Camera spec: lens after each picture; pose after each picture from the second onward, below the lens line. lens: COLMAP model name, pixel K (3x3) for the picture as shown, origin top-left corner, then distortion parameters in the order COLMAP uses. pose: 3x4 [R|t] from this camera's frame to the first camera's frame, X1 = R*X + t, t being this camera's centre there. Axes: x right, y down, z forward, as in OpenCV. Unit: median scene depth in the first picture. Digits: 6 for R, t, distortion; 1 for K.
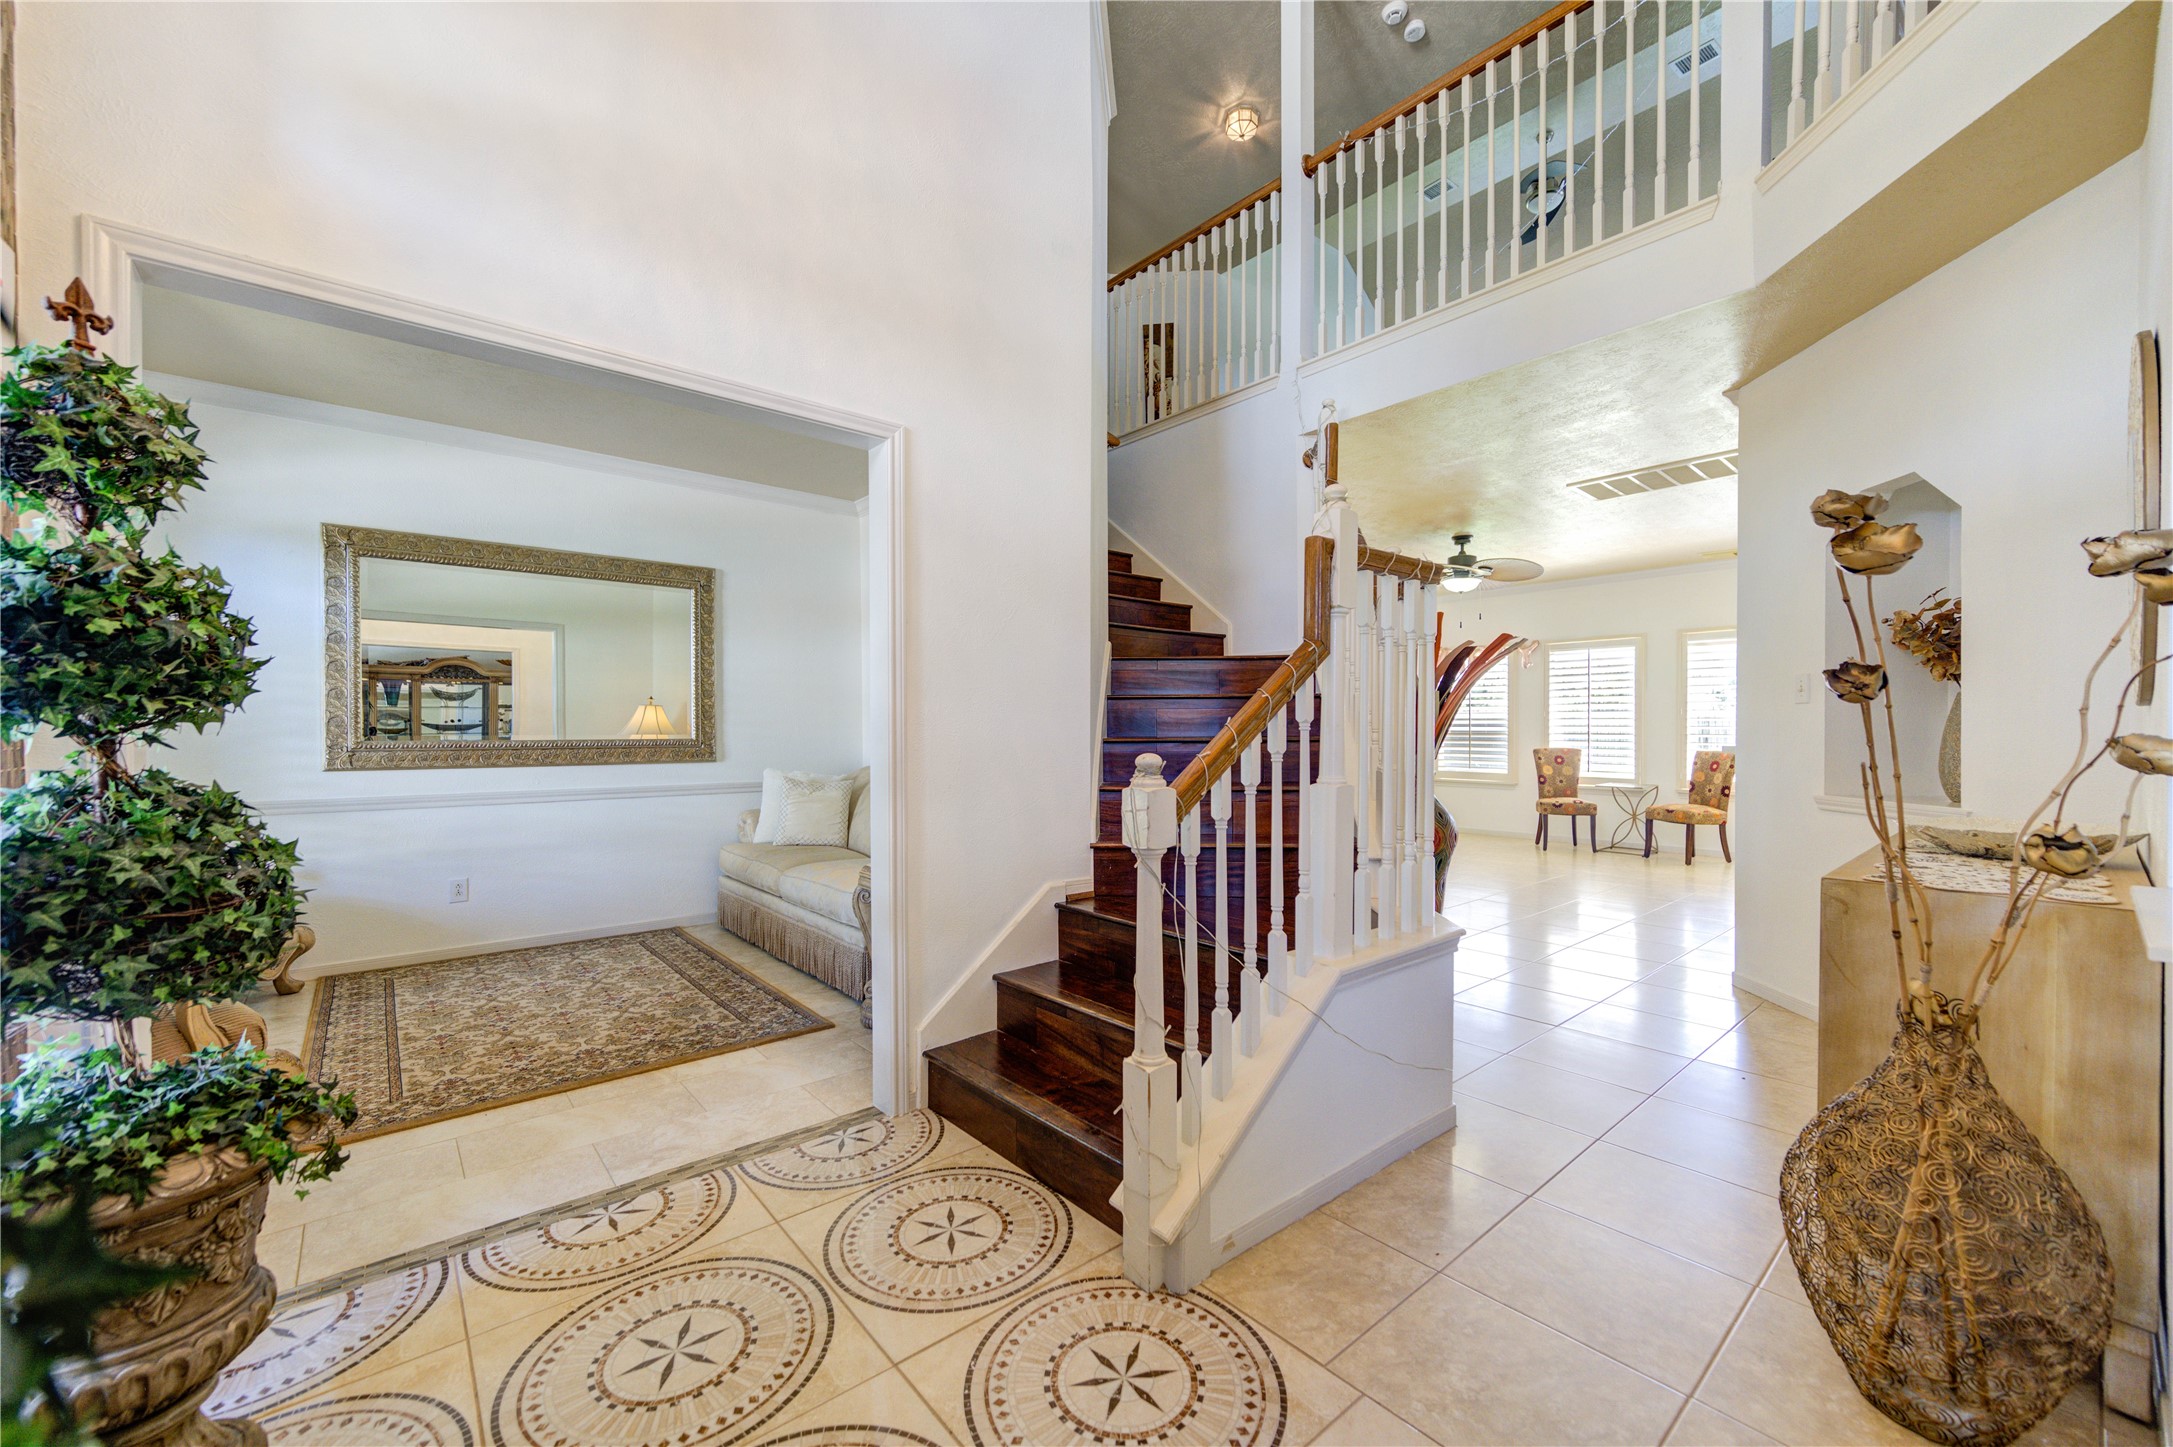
lens RADIAL K [[841.7, 0, 1083.0], [0, 841.7, 735.0], [0, 0, 1]] dist [-0.000392, -0.000127]
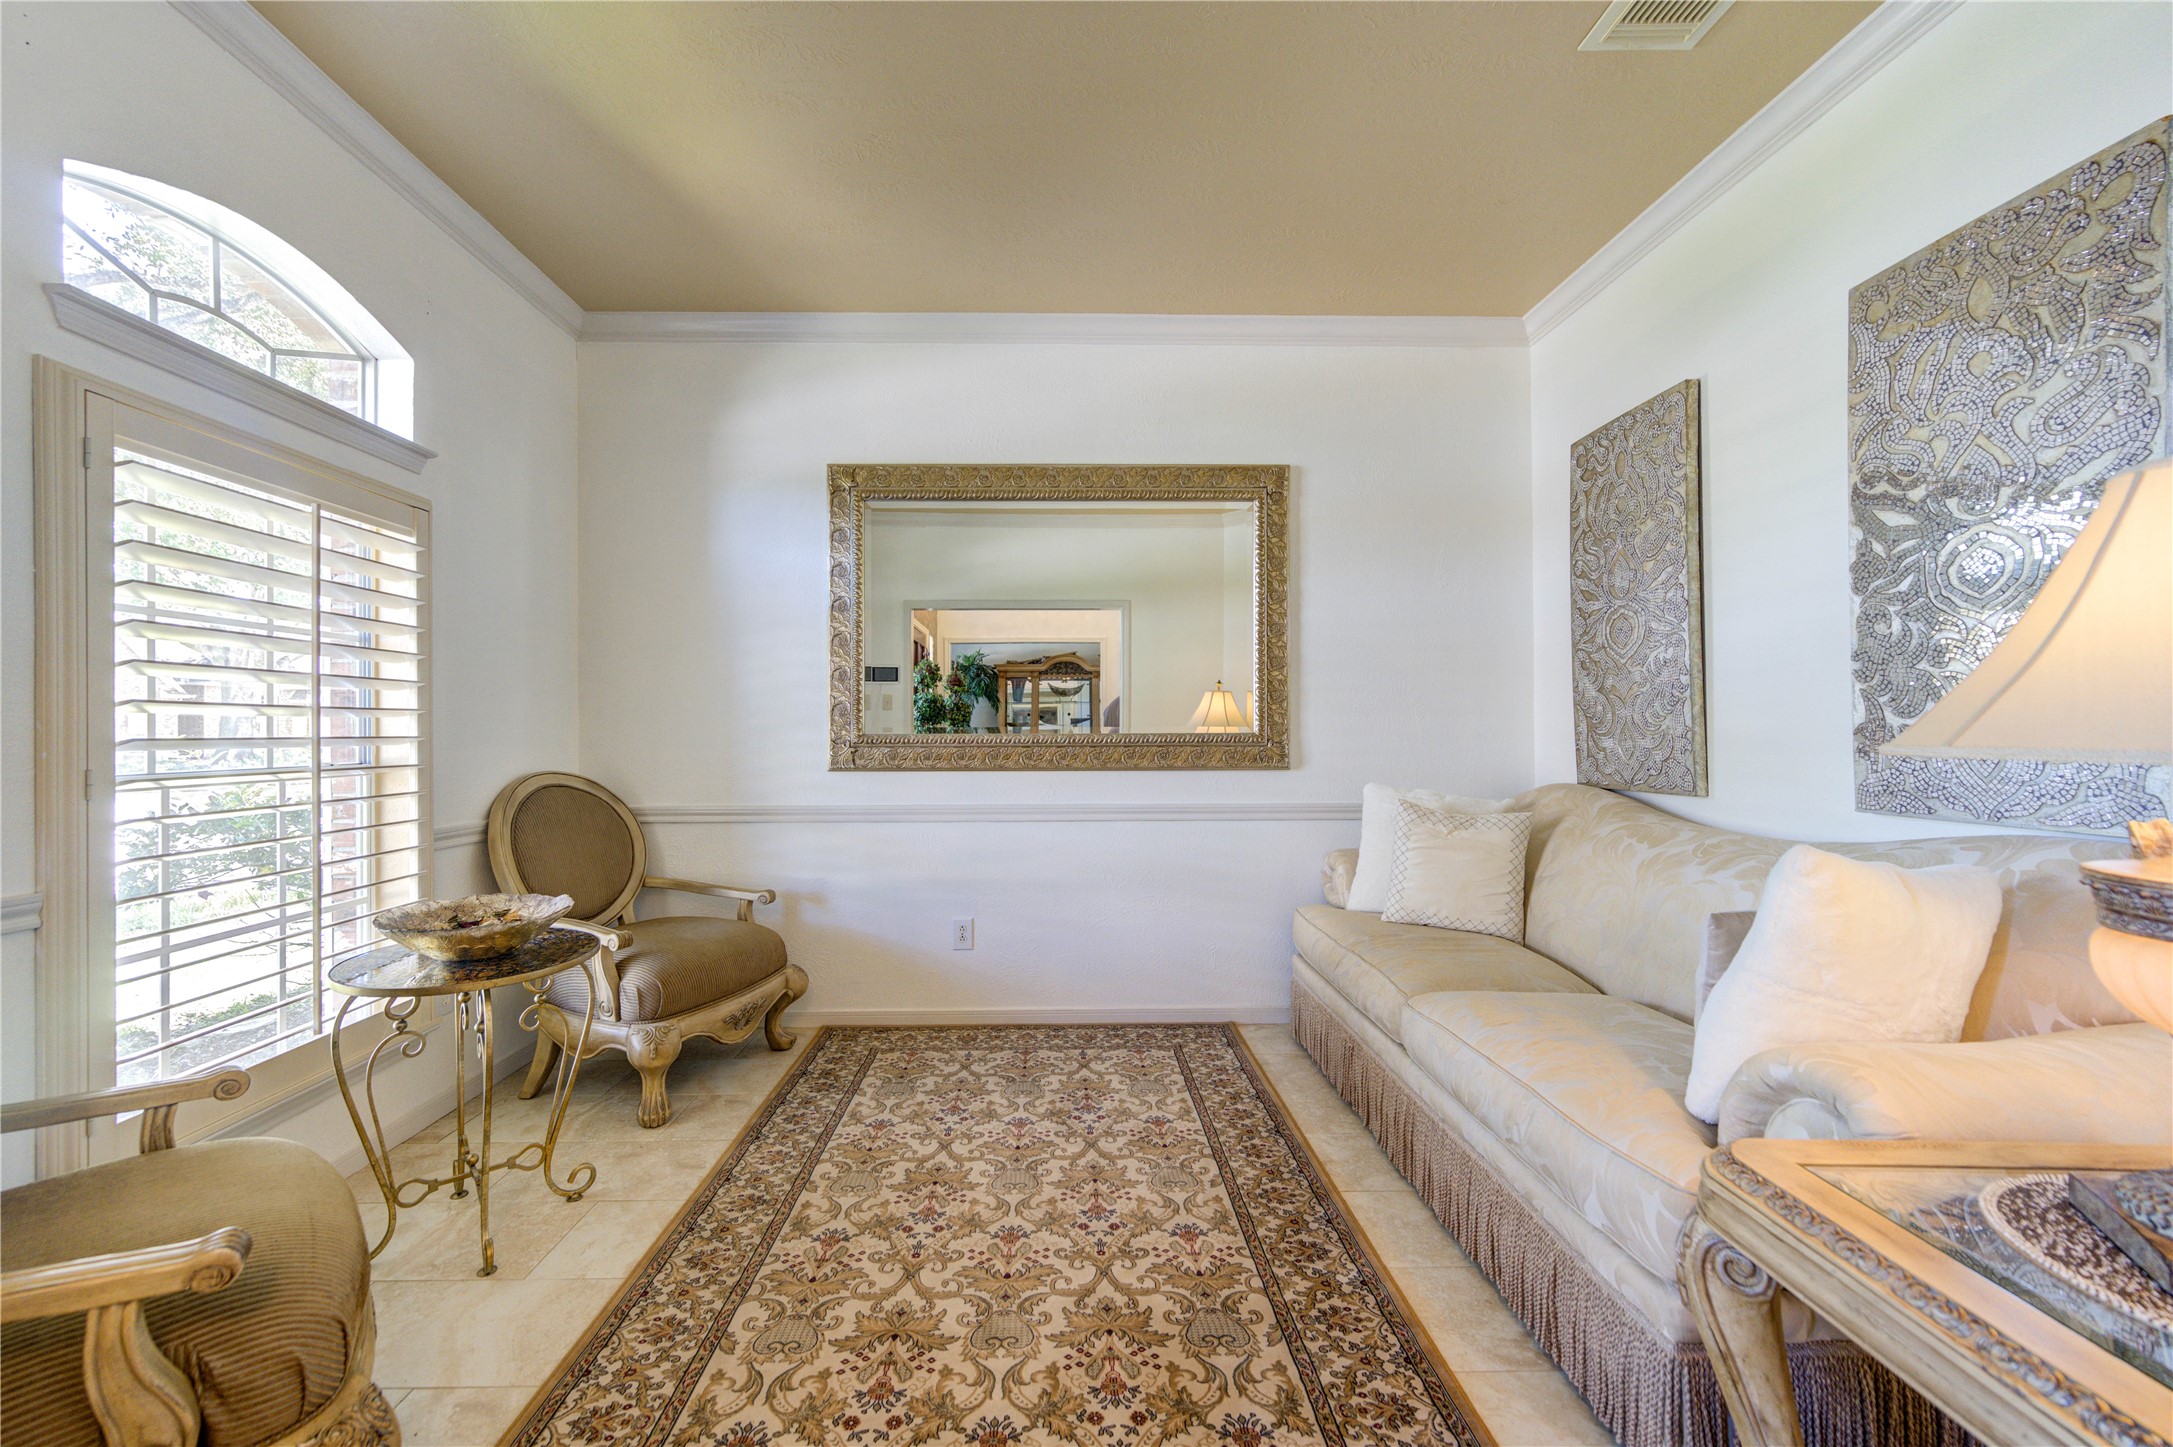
lens RADIAL K [[851.4, 0, 1071.0], [0, 851.4, 725.0], [0, 0, 1]] dist [0.002591, -0.000080]
pose [[0.777649, -0.000807, -0.628698, -0.201661], [-0.002892, 0.999984, -0.004862, 0.002285], [0.628691, 0.005599, 0.777635, 0.497809]]
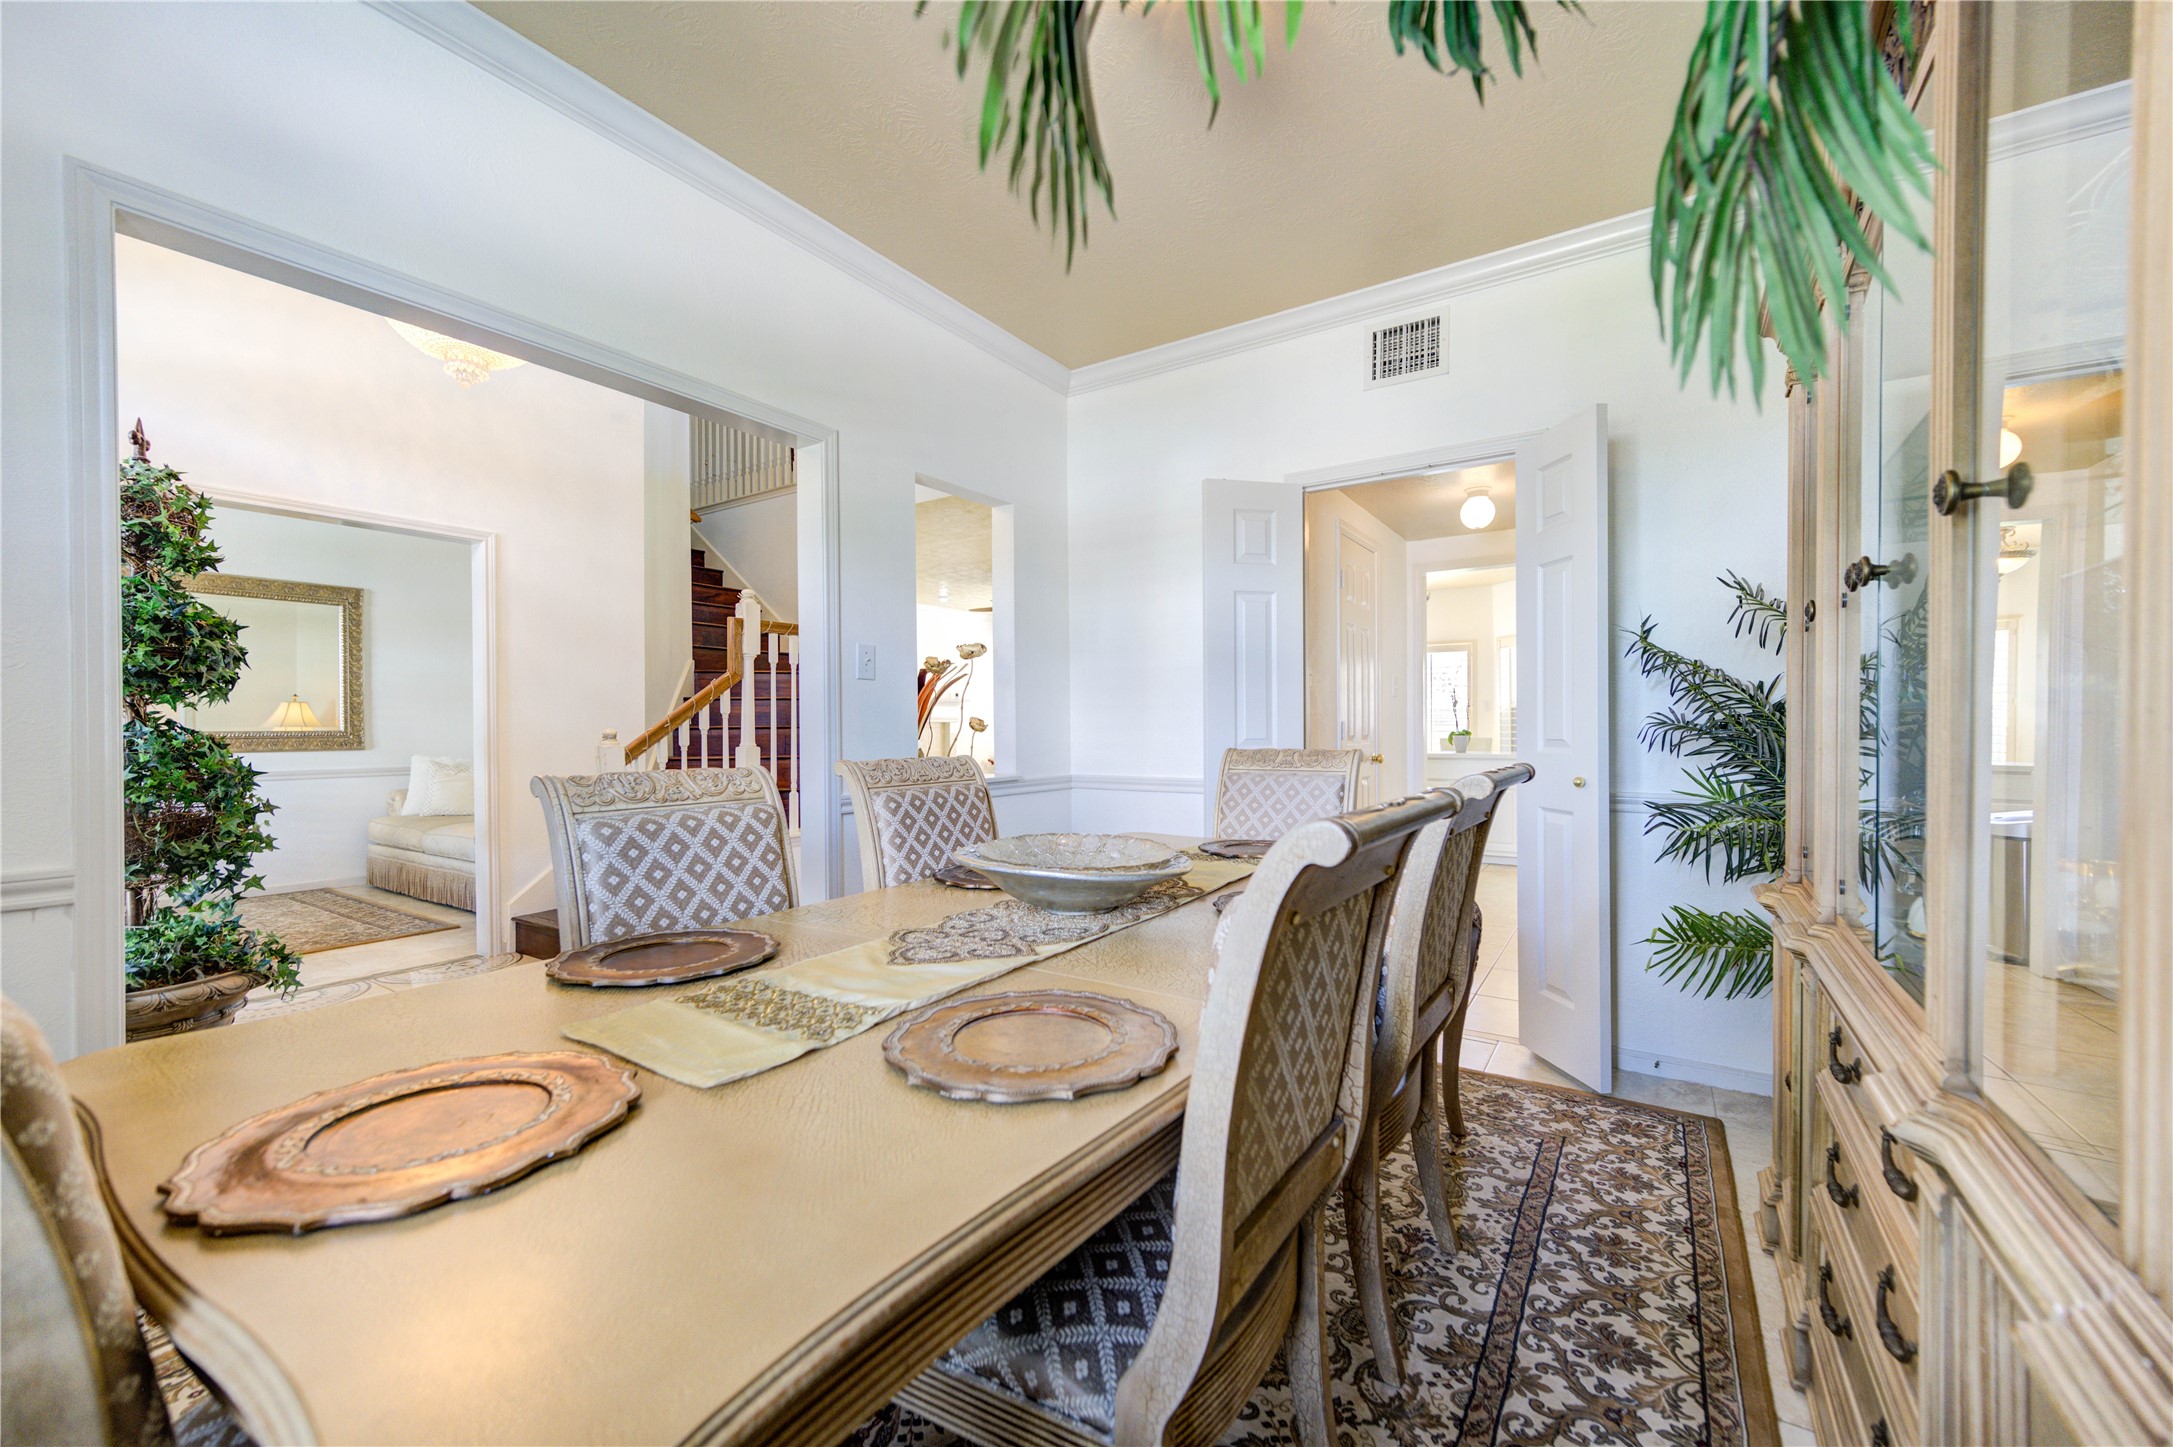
lens RADIAL K [[851.4, 0, 1071.0], [0, 851.4, 725.0], [0, 0, 1]] dist [0.002591, -0.000080]
pose [[0.962968, -0.006225, 0.269543, 0.256882], [0.008426, 0.999940, -0.007009, 0.016793], [-0.269484, 0.009020, 0.962963, -0.551552]]
